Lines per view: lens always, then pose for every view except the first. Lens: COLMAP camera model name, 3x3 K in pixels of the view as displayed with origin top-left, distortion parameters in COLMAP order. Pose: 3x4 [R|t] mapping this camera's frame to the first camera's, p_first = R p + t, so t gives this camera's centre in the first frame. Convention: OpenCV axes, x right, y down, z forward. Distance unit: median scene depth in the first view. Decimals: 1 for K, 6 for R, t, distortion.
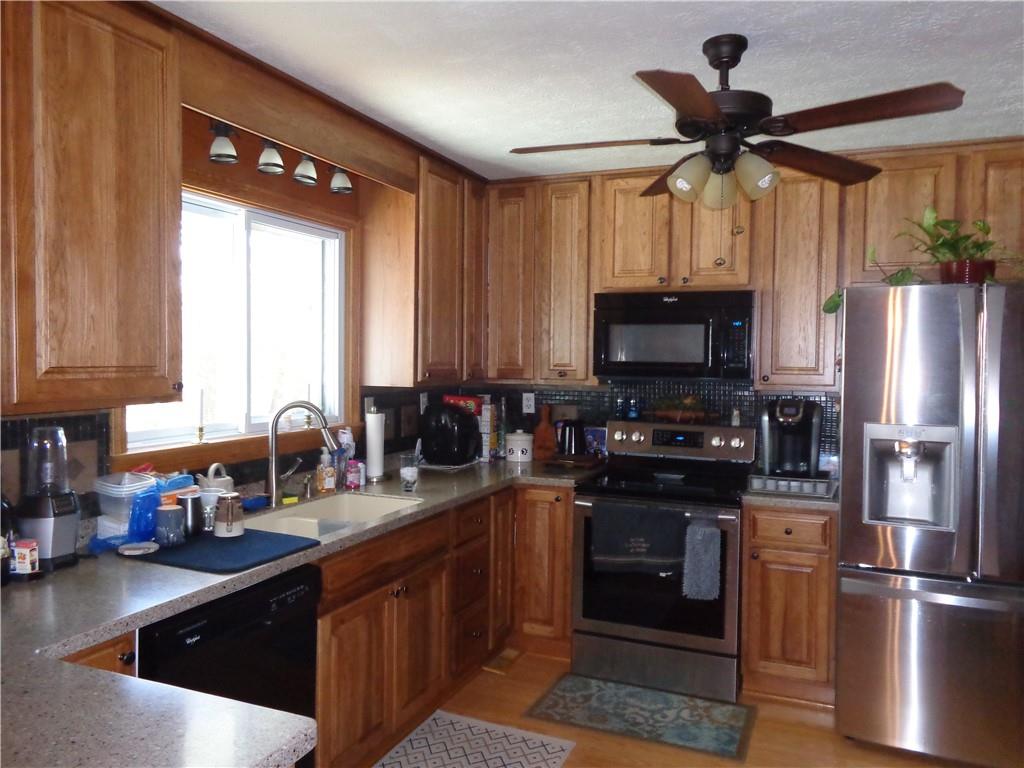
lens RADIAL K [[771.0, 0, 516.6], [0, 771.0, 371.5], [0, 0, 1]] dist [0.007490, 0.004051]
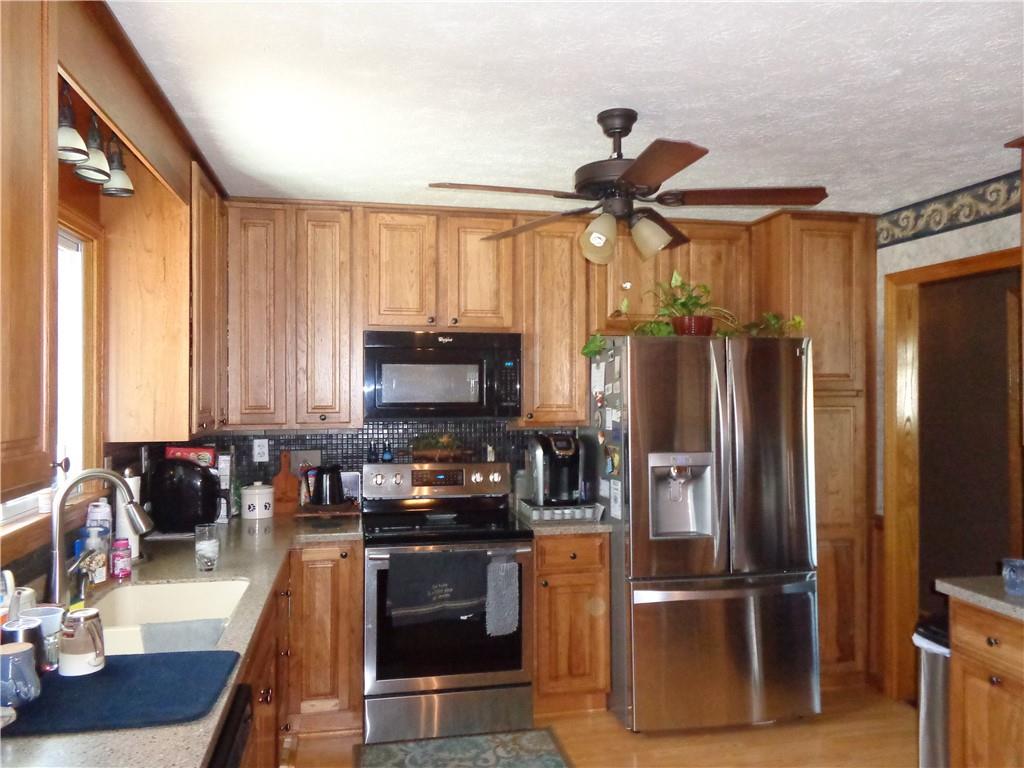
lens RADIAL K [[771.0, 0, 516.6], [0, 771.0, 371.5], [0, 0, 1]] dist [0.007490, 0.004051]
pose [[0.821900, -0.000986, 0.569632, -0.307305], [0.021654, 0.999330, -0.029515, -0.021107], [-0.569221, 0.036593, 0.821370, 0.128792]]
